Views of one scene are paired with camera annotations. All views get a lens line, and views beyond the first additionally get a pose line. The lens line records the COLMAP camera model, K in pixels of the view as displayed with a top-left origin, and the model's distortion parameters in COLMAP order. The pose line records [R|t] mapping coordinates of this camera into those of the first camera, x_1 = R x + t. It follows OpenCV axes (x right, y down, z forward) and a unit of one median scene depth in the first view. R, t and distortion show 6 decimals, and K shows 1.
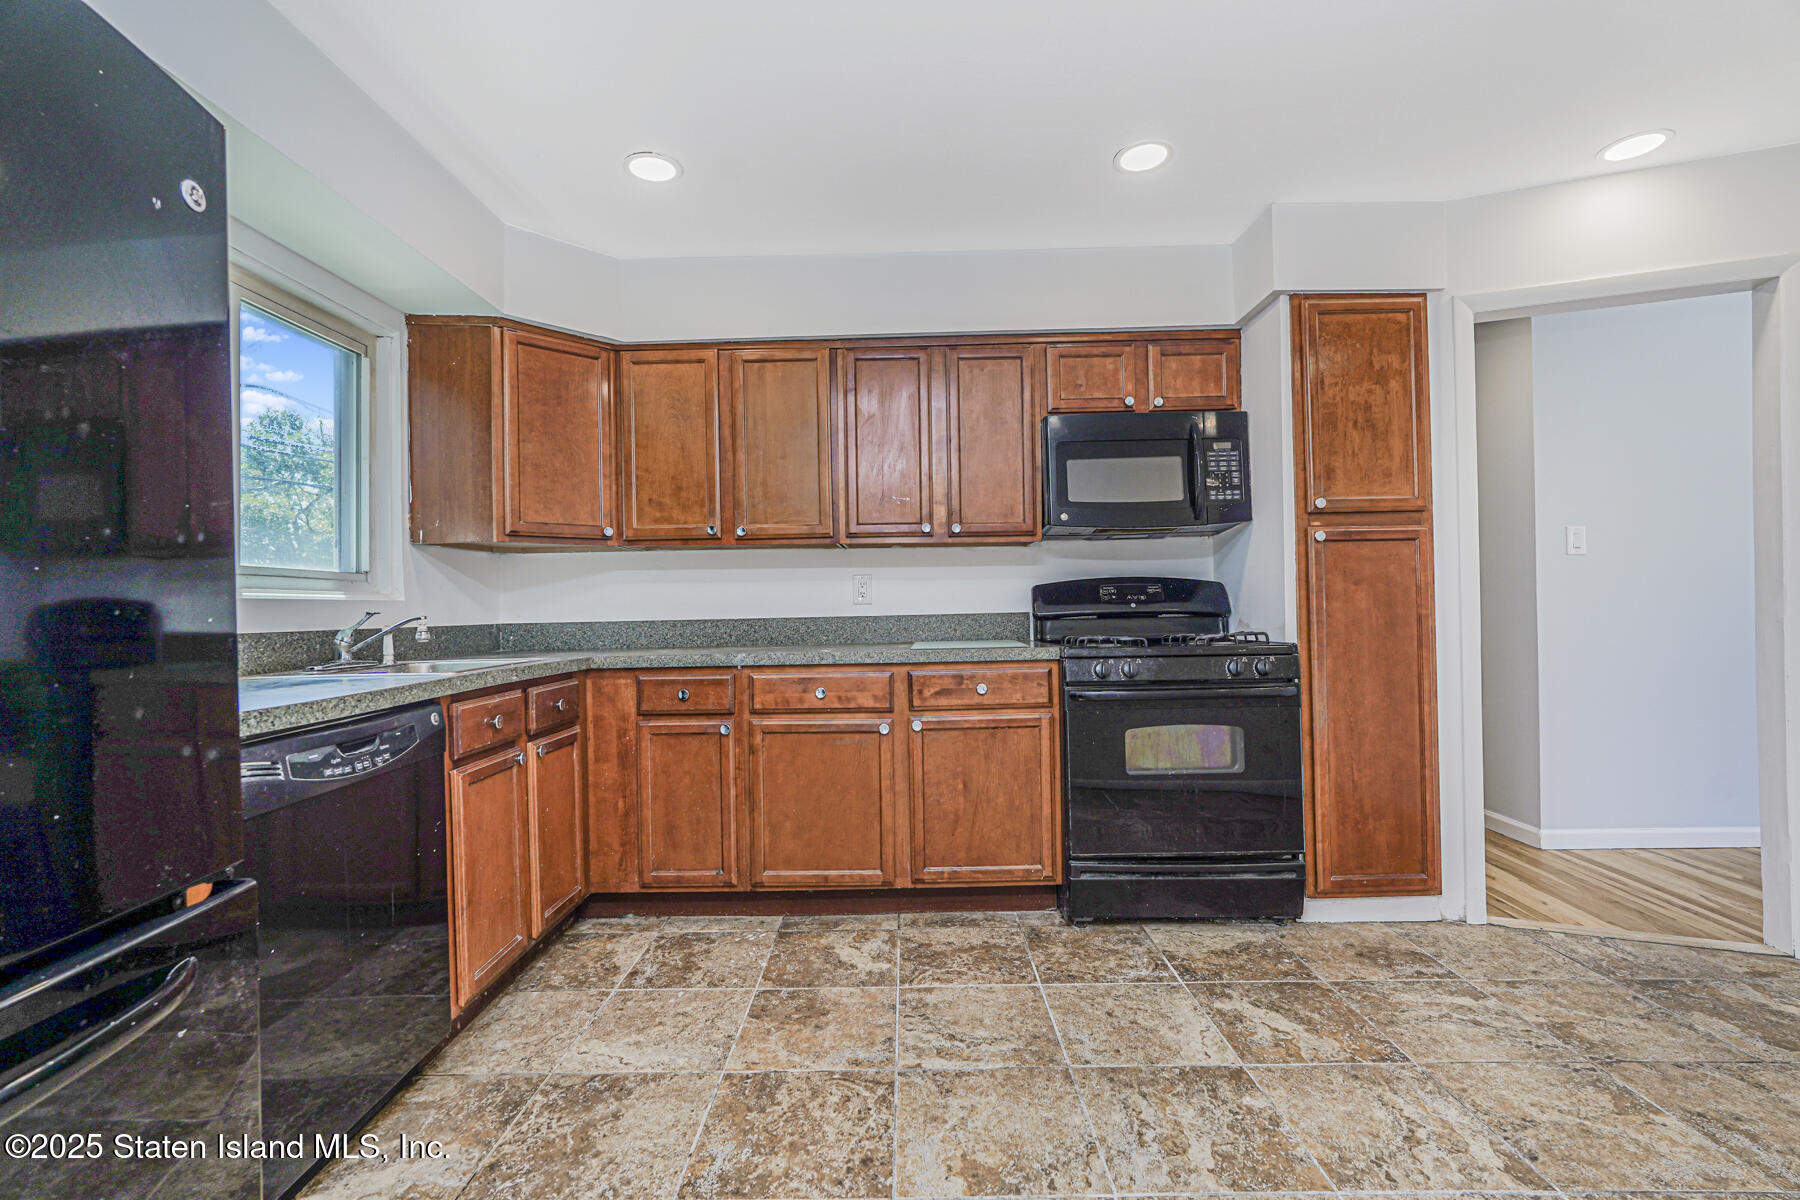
lens RADIAL K [[794.8, 0, 899.1], [0, 794.8, 598.5], [0, 0, 1]] dist [-0.003007, 0.001530]
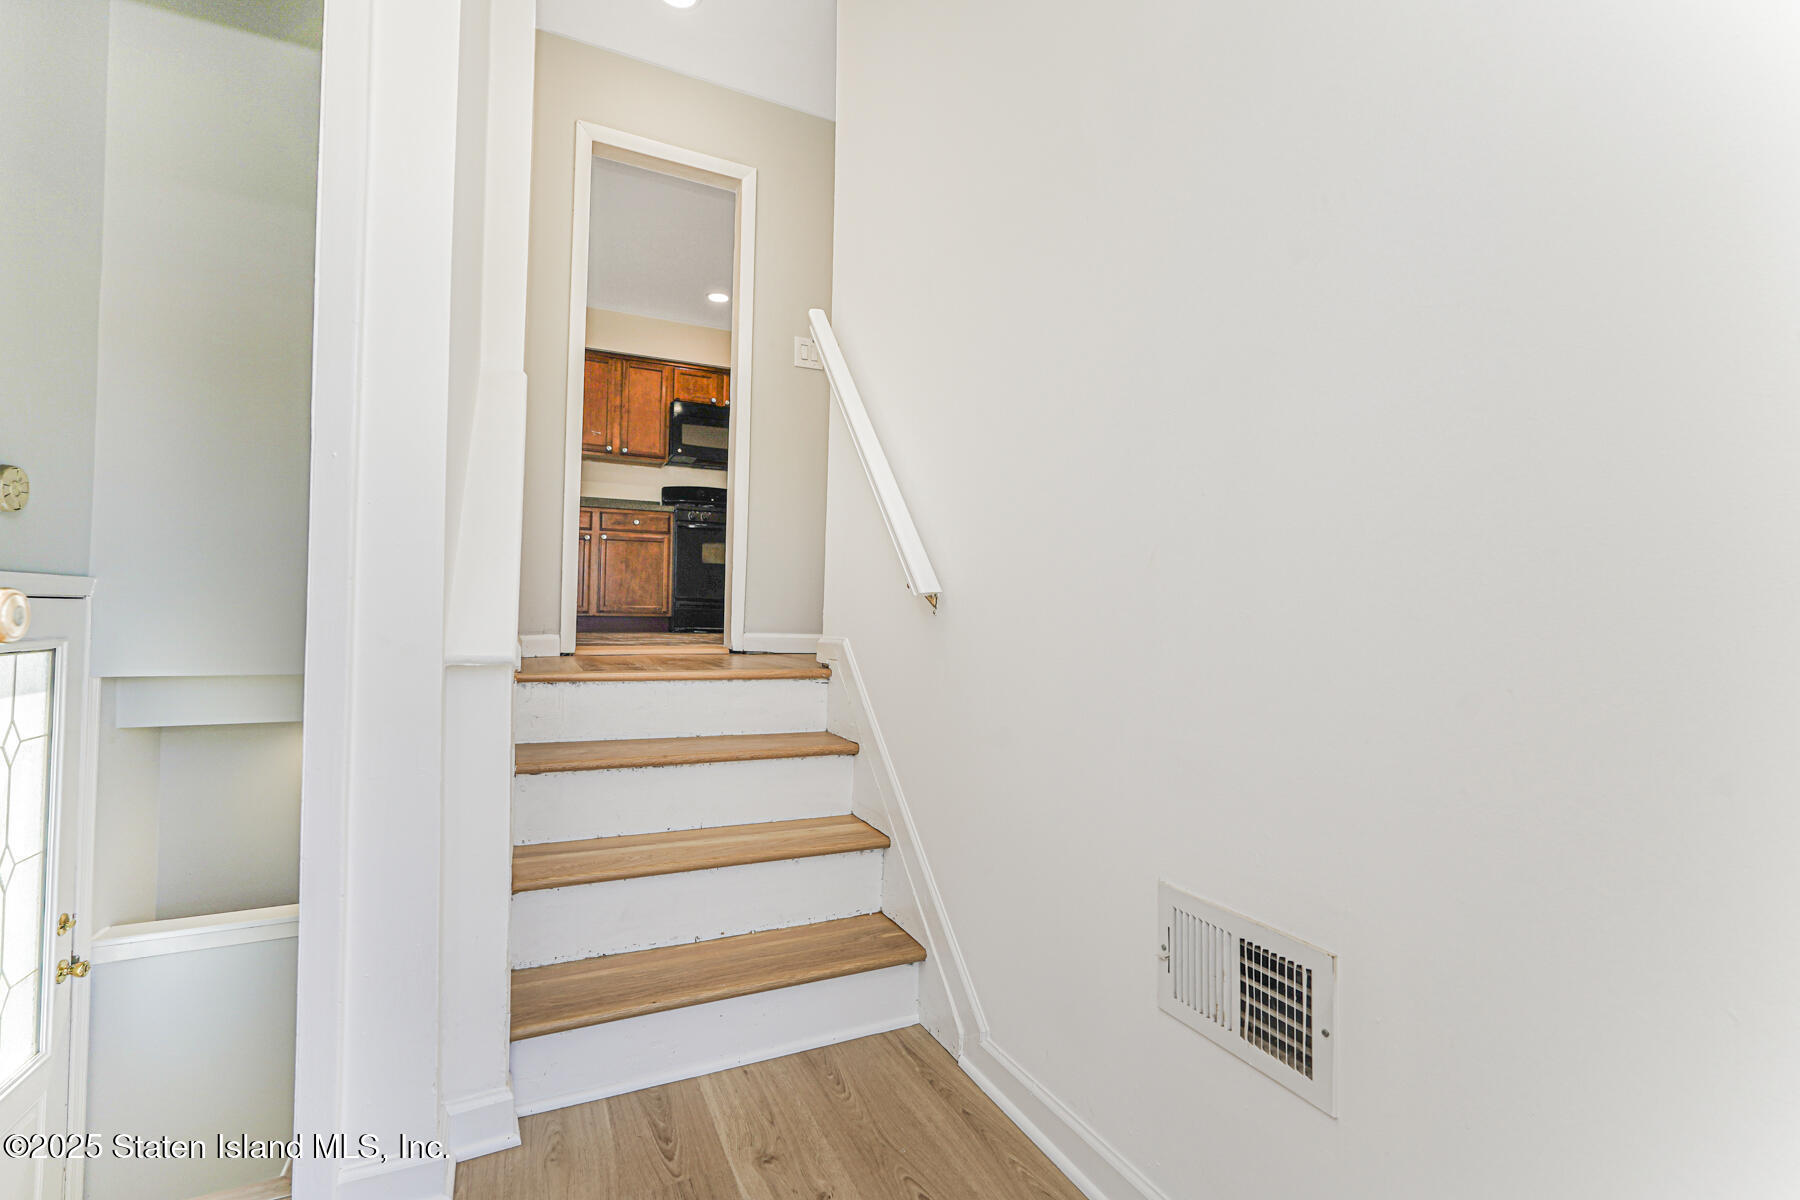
lens RADIAL K [[794.8, 0, 899.0], [0, 794.8, 598.9], [0, 0, 1]] dist [-0.003007, 0.001530]
pose [[0.894707, 0.040094, 0.444851, -0.187100], [-0.035714, 0.999196, -0.018227, 0.301055], [-0.445224, 0.000420, 0.895419, -1.114751]]
